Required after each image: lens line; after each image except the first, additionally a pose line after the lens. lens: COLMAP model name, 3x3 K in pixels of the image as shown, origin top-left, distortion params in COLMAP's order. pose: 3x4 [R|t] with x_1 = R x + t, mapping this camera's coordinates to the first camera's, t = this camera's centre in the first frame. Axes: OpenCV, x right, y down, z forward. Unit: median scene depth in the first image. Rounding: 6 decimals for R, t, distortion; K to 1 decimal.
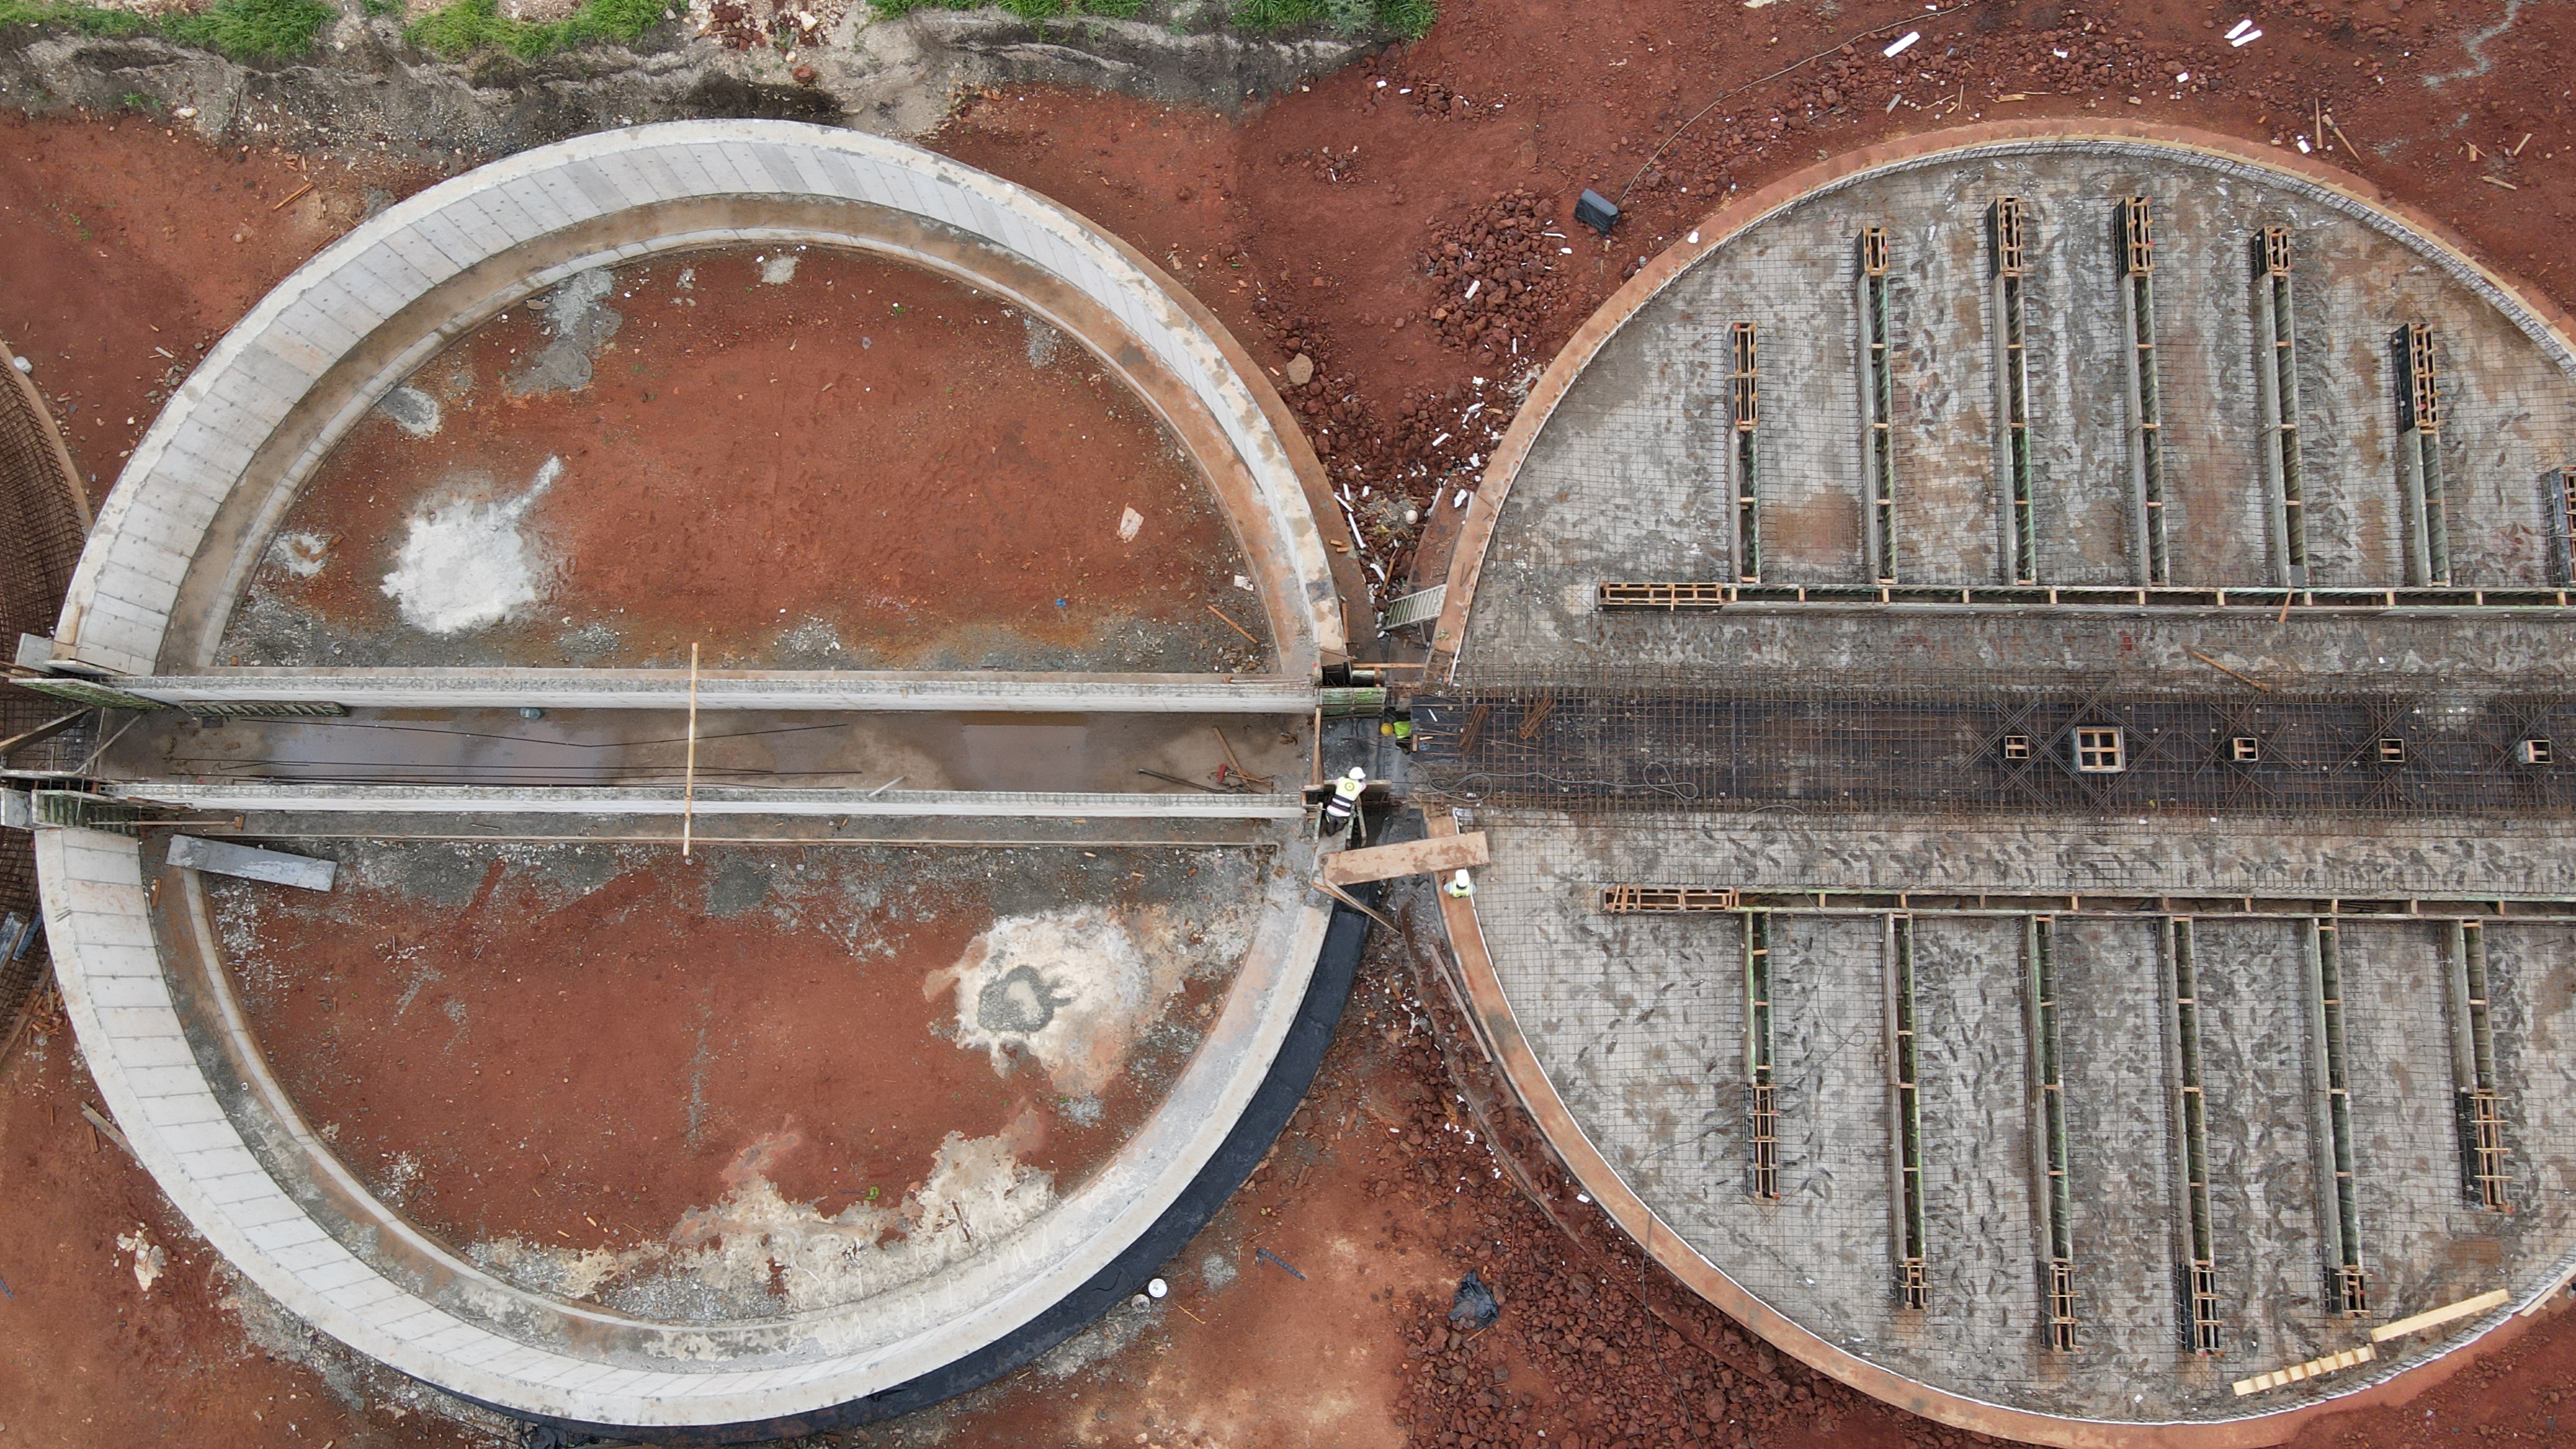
lens RADIAL K [[1892.9, 0, 1294.9], [0, 1892.9, 726.3], [0, 0, 1]] dist [-0.007732, 0.036067]
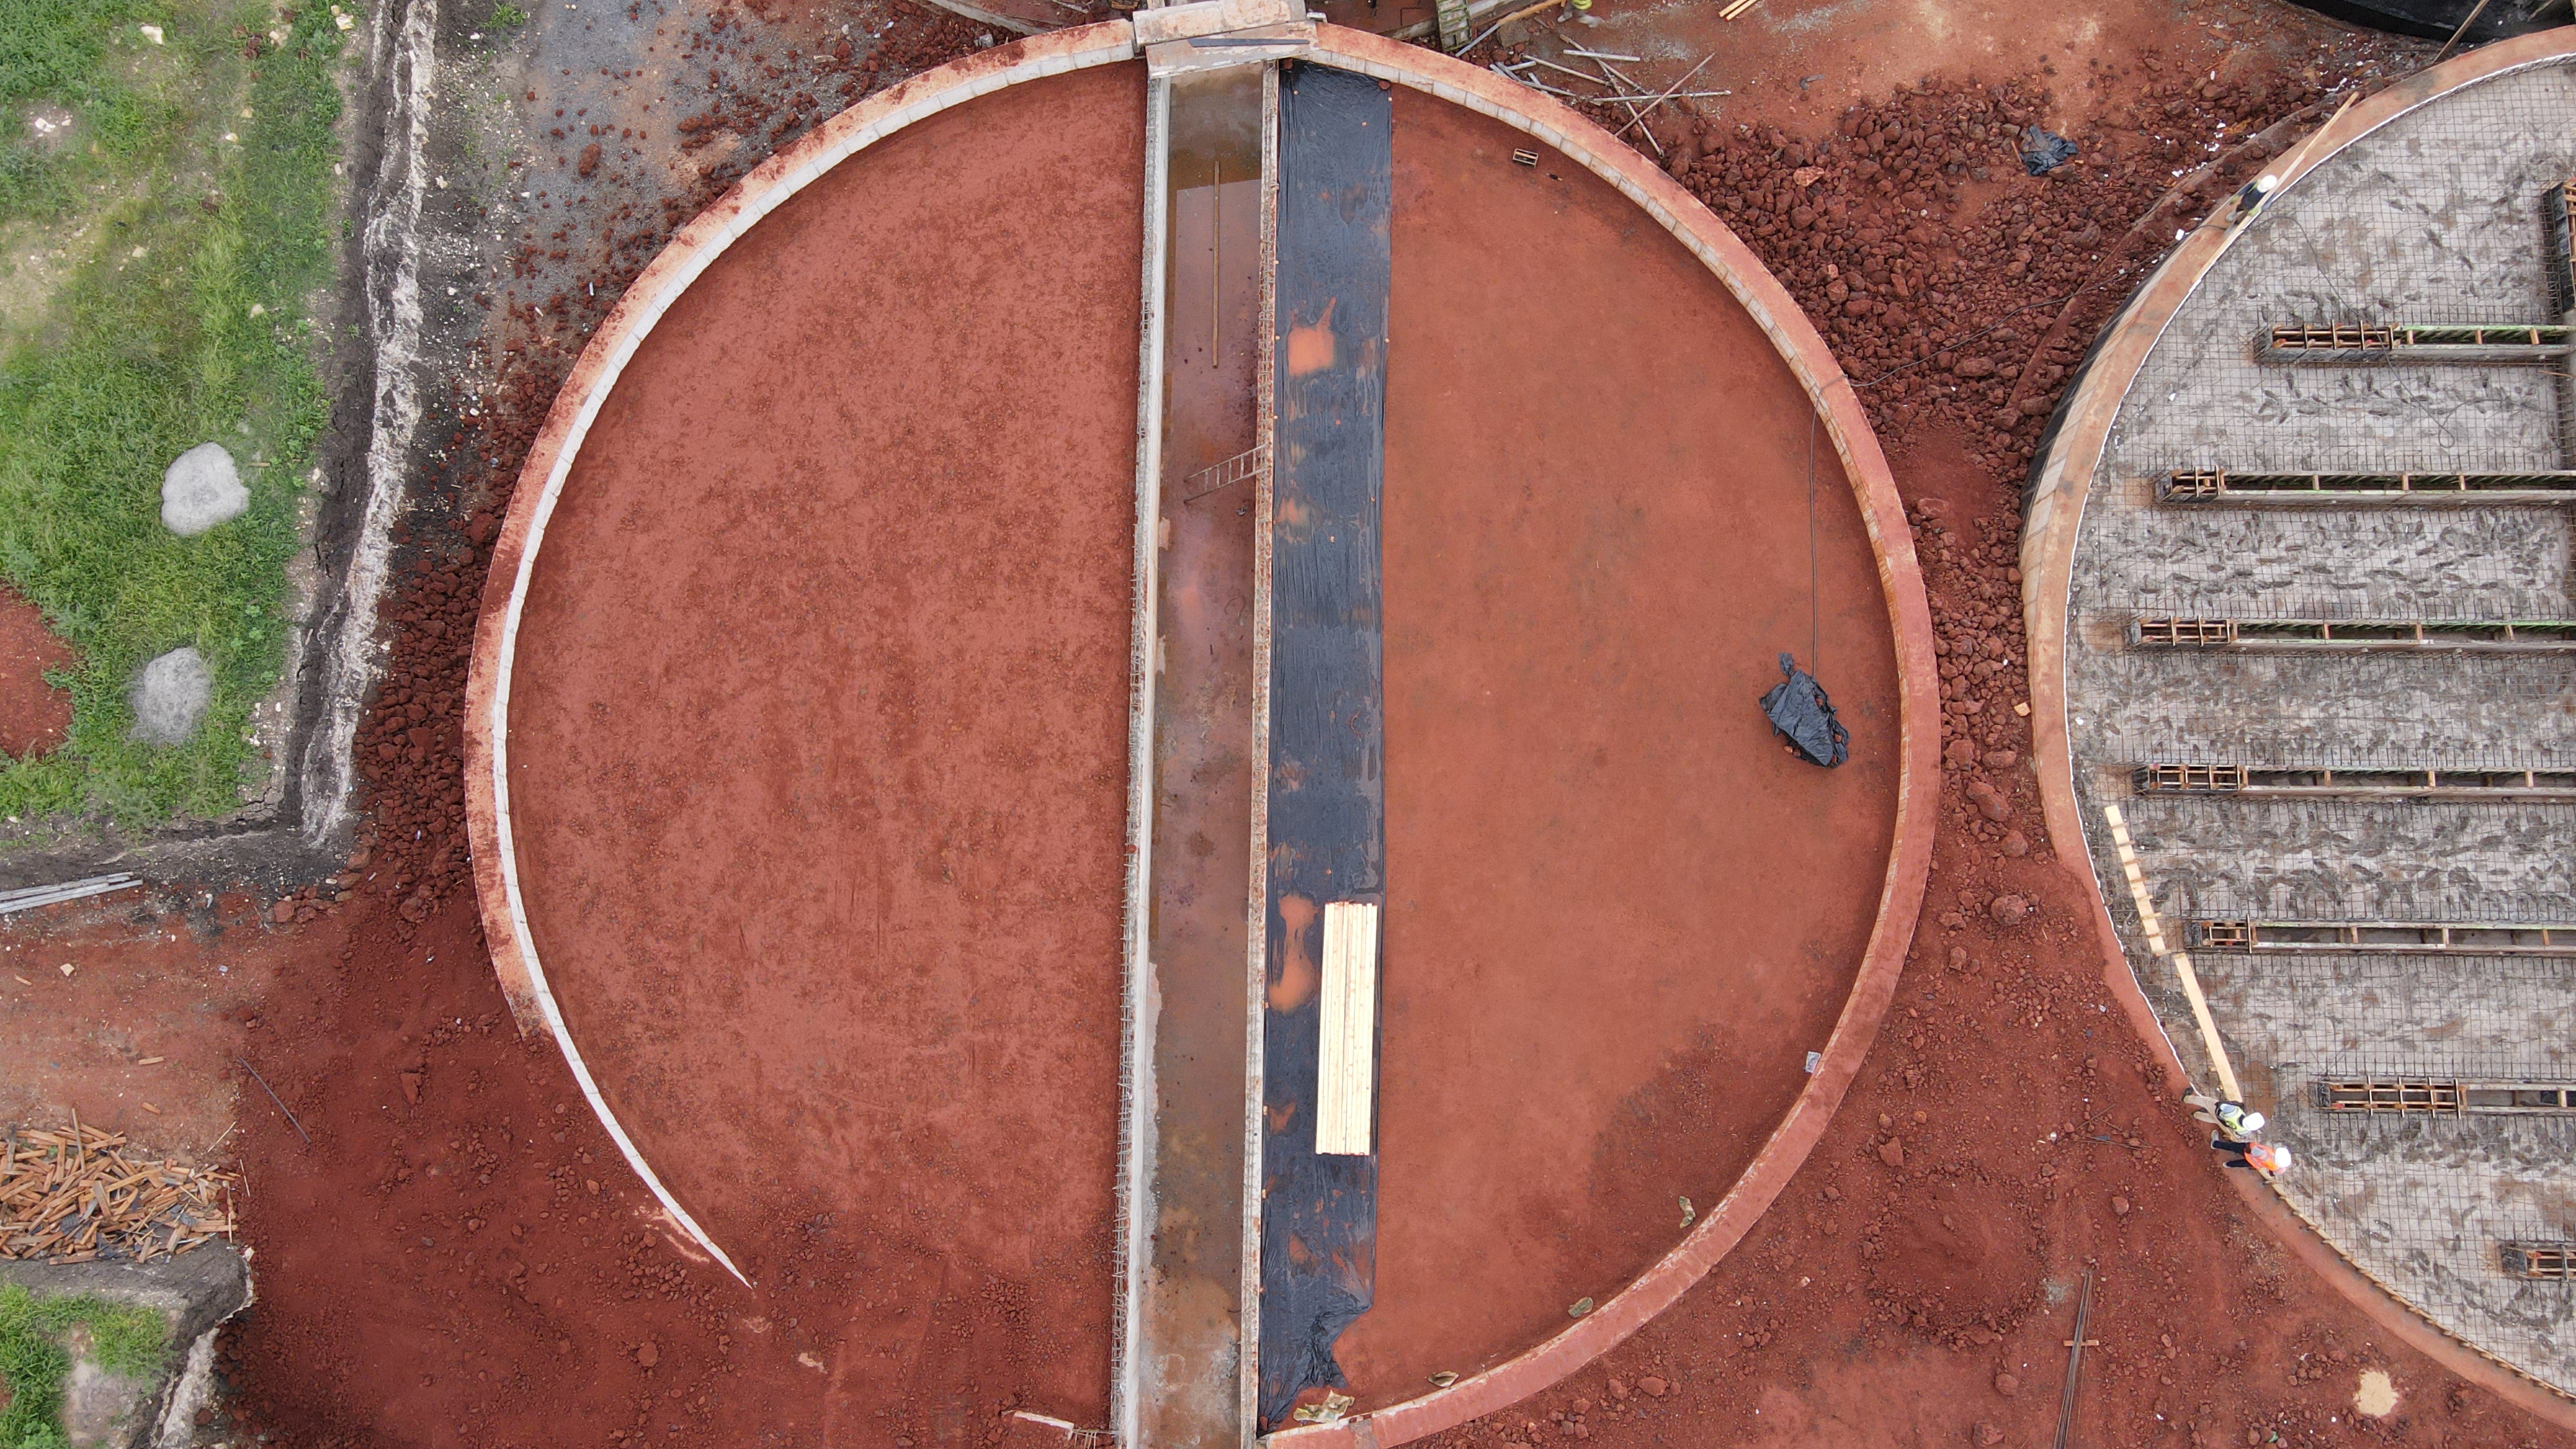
lens RADIAL K [[1892.9, 0, 1297.5], [0, 1892.9, 735.6], [0, 0, 1]] dist [-0.007732, 0.036067]
pose [[0.001618, 0.990985, -0.133965, 0.543980], [-0.986147, 0.023801, 0.164157, 0.550331], [0.165865, 0.131843, 0.977295, 0.009624]]
